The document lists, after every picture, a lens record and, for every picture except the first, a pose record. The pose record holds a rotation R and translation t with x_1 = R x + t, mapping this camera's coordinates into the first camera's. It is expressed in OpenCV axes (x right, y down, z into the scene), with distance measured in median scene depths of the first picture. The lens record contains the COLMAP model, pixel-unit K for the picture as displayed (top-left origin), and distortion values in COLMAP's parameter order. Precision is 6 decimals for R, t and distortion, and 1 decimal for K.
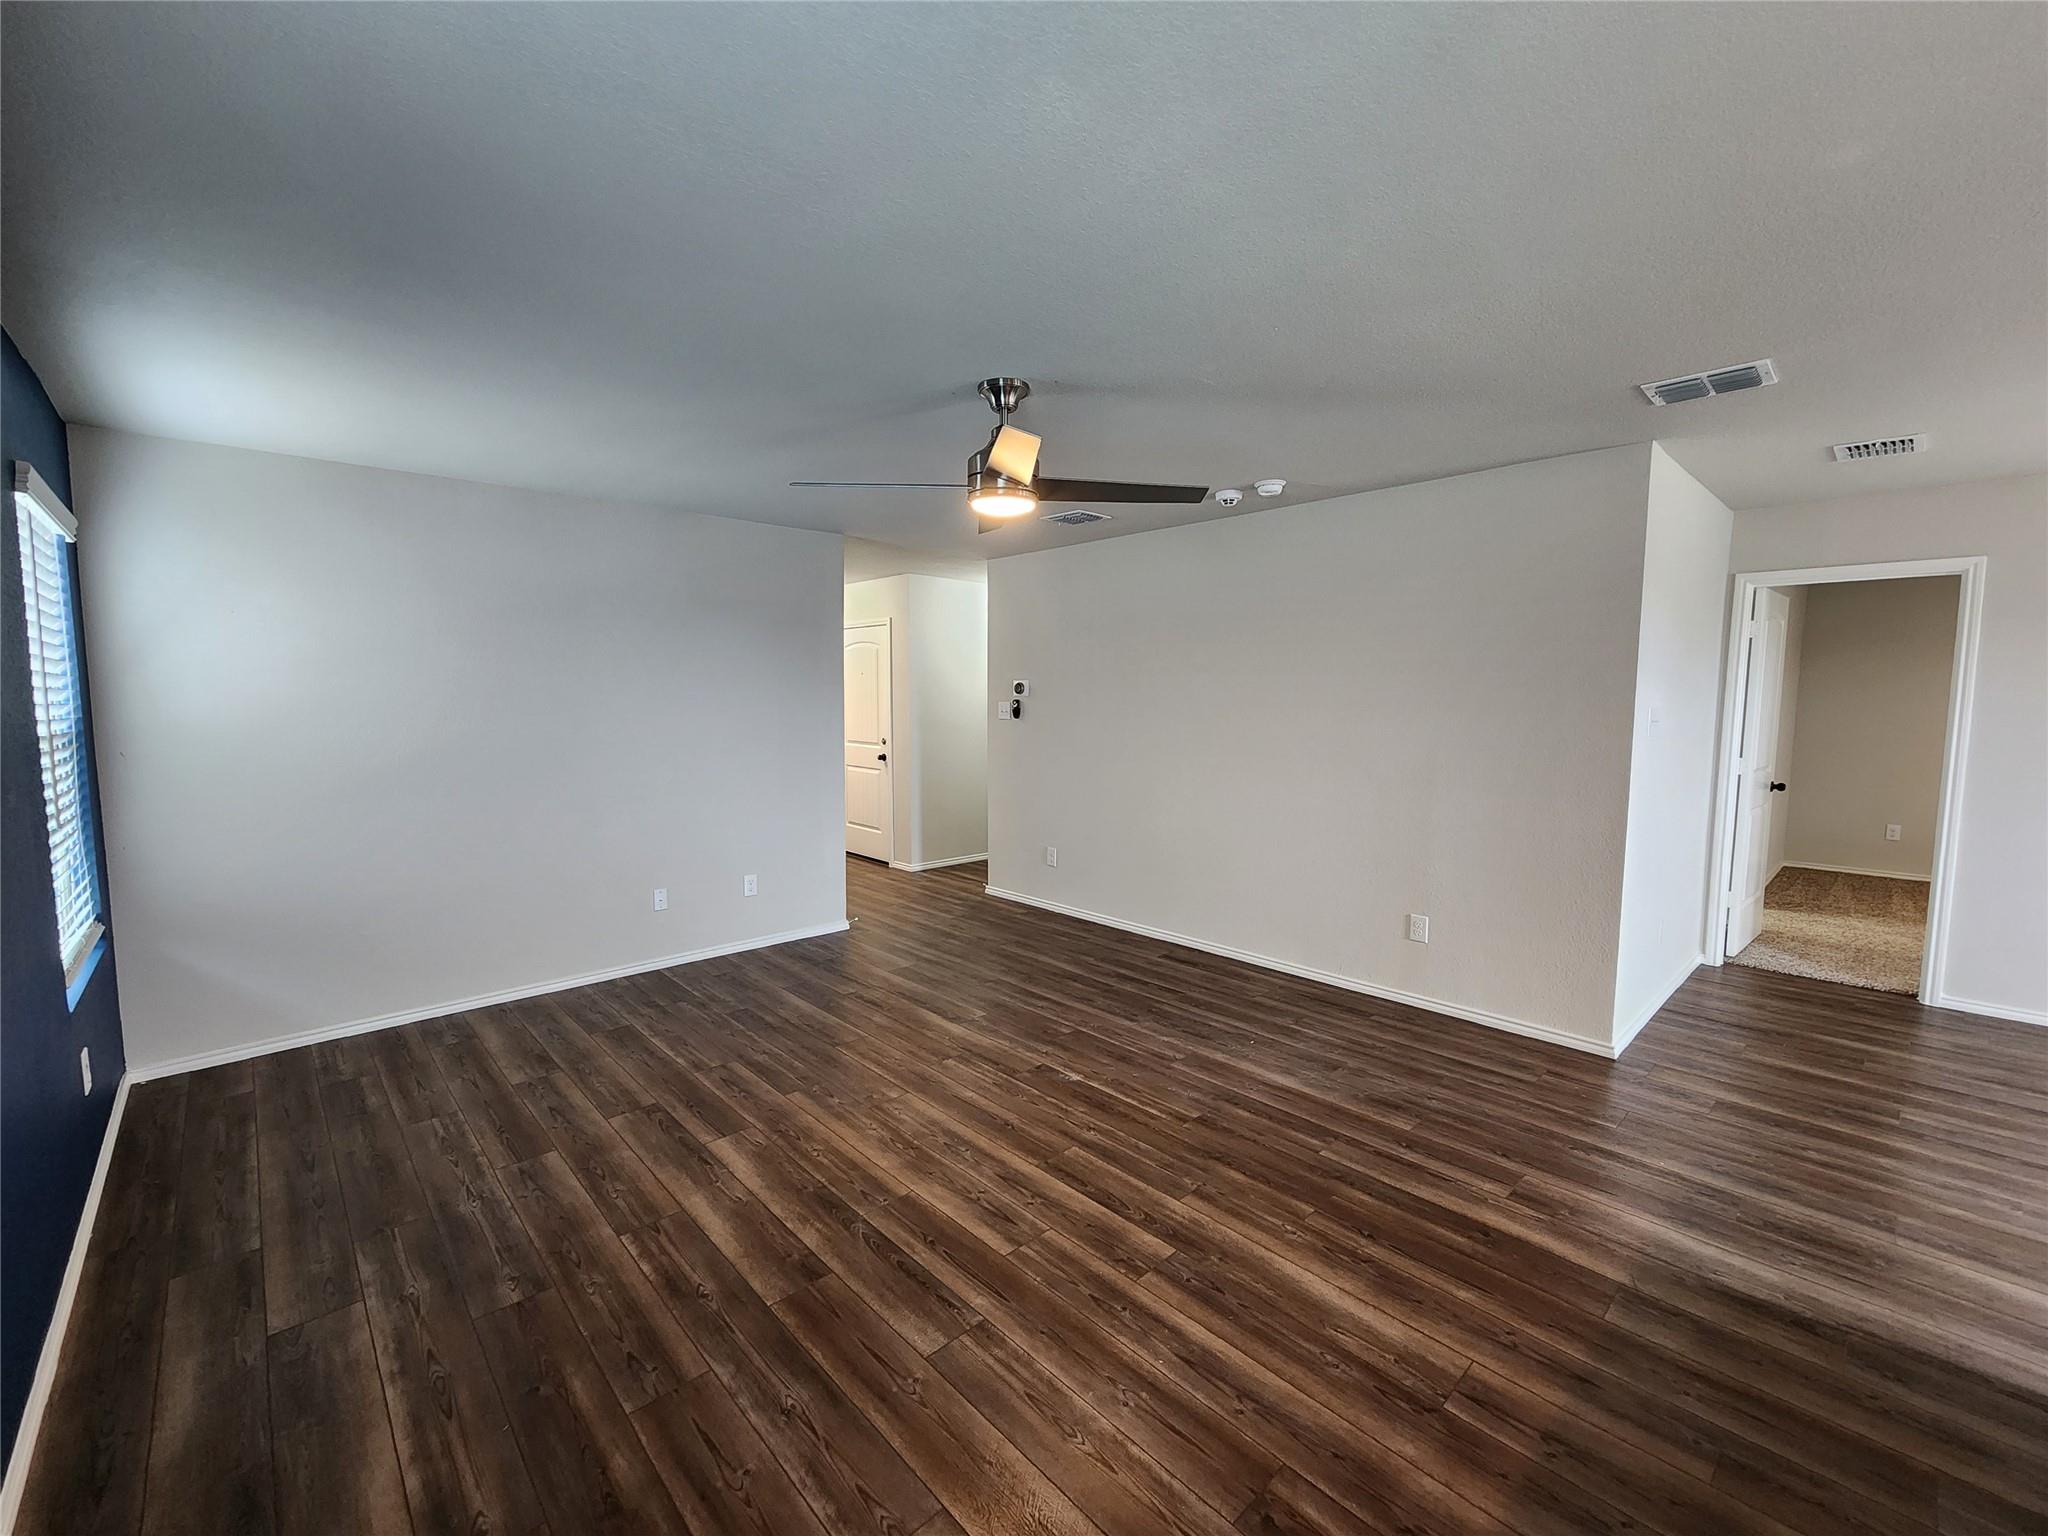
lens RADIAL K [[842.2, 0, 1023.1], [0, 842.2, 769.1], [0, 0, 1]] dist [-0.000137, -0.000017]
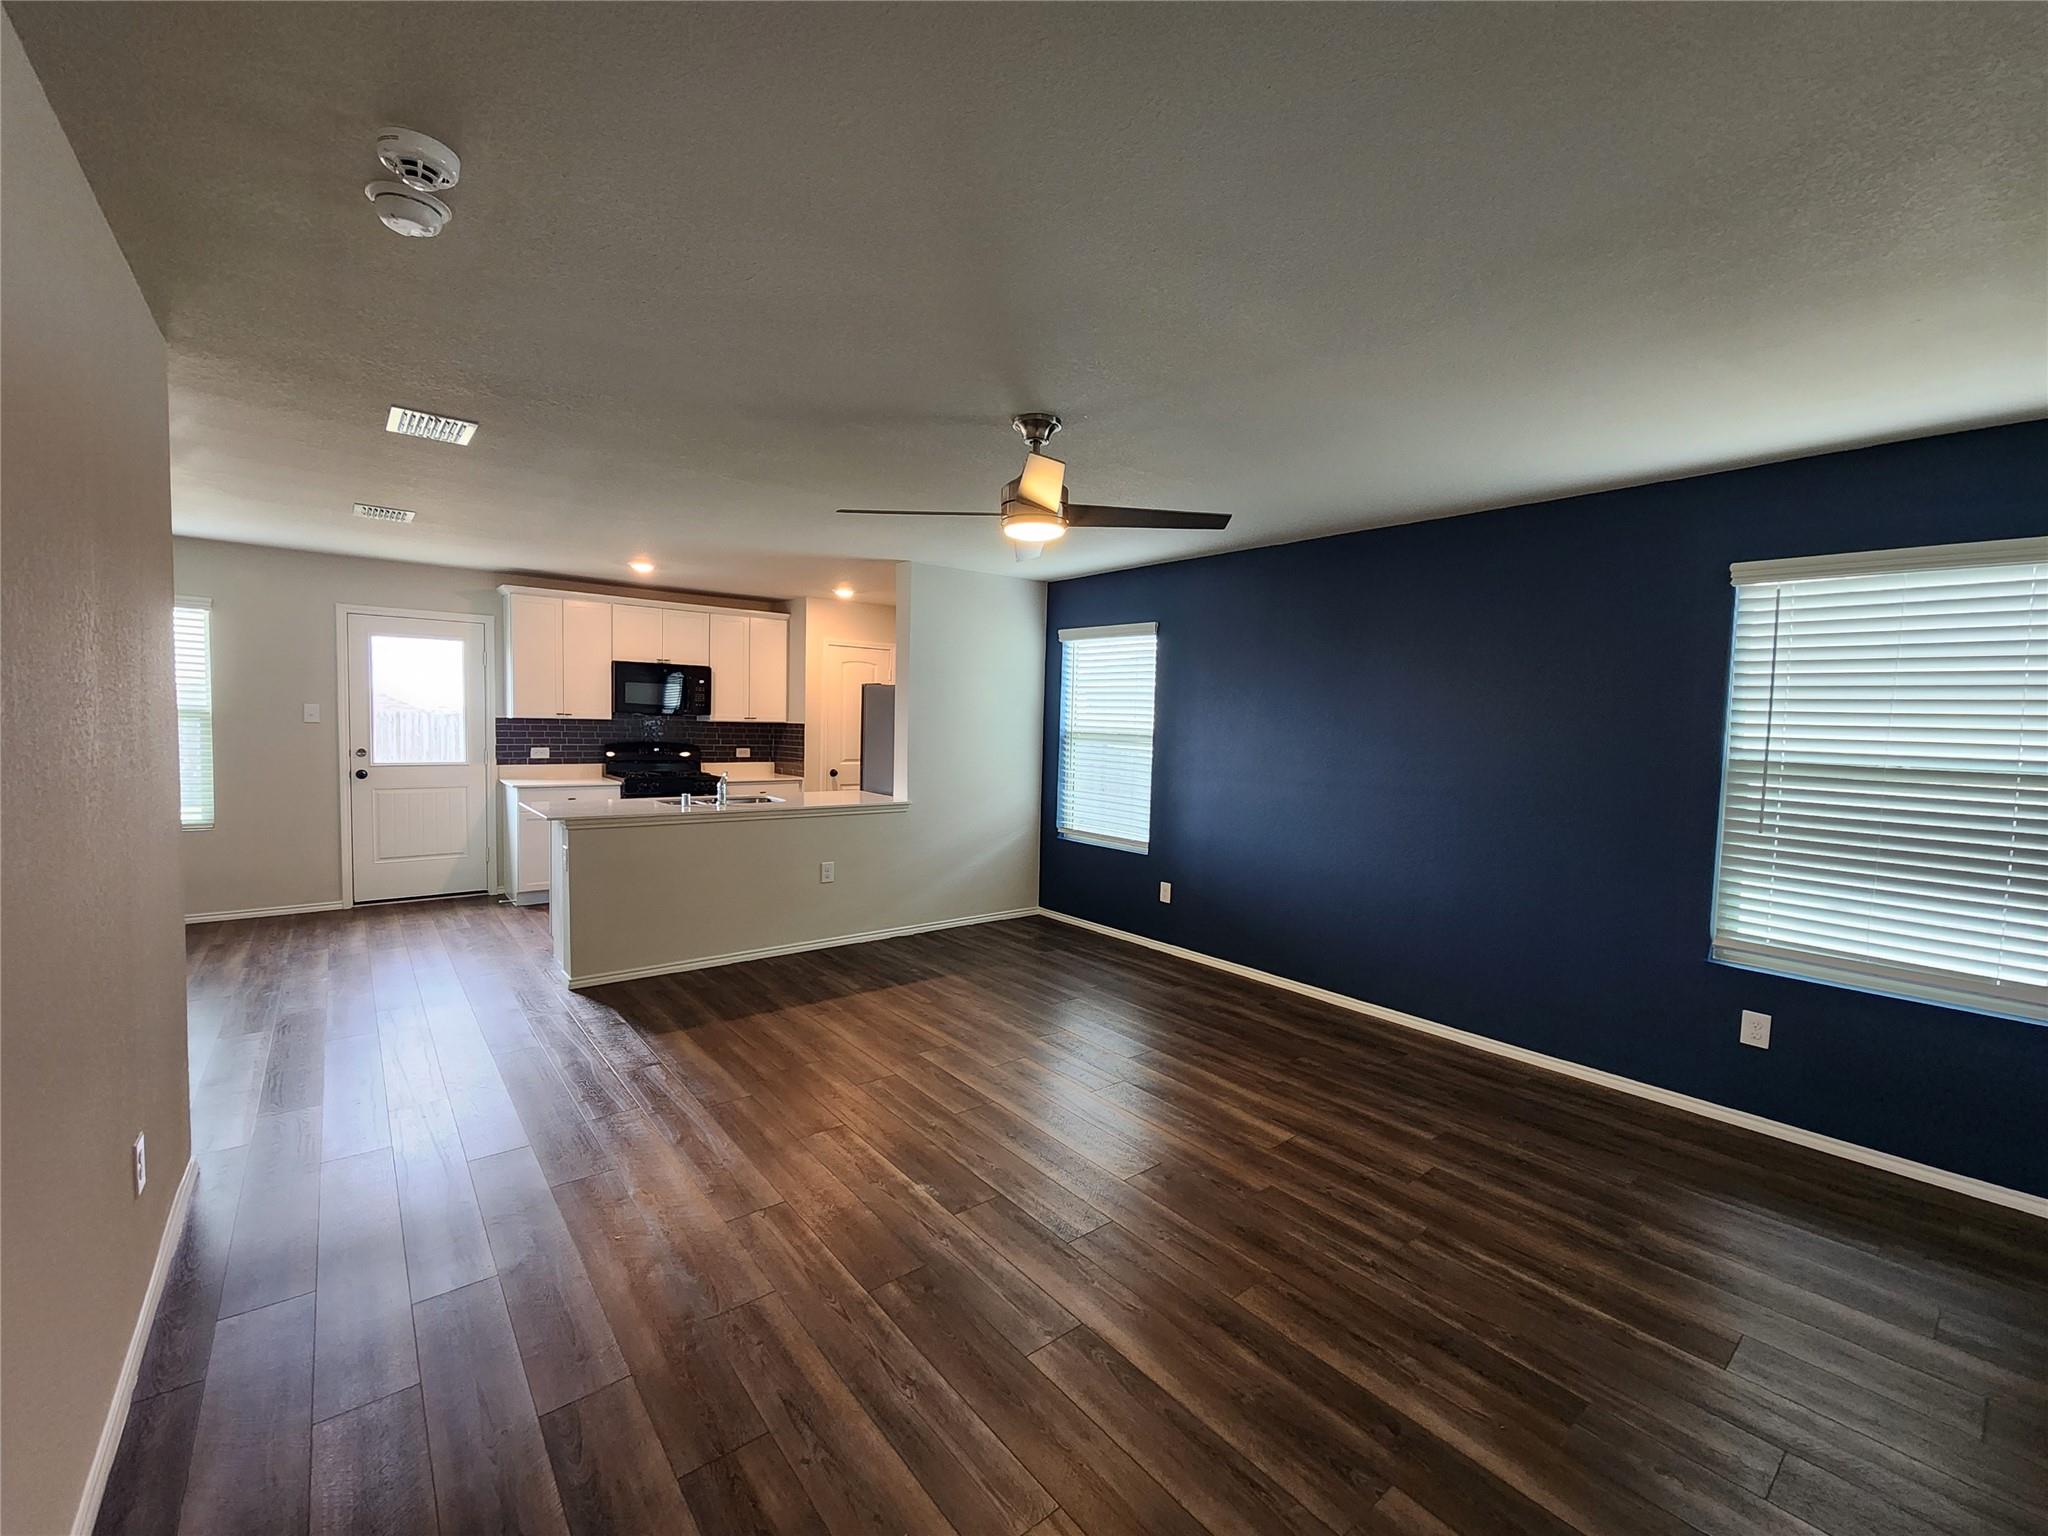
lens RADIAL K [[842.2, 0, 1024.1], [0, 842.2, 767.2], [0, 0, 1]] dist [-0.000137, -0.000017]
pose [[-0.997408, -0.028514, 0.066070, -0.082531], [-0.018476, 0.988838, 0.147847, -0.156700], [-0.069548, 0.146243, -0.986801, 1.860195]]
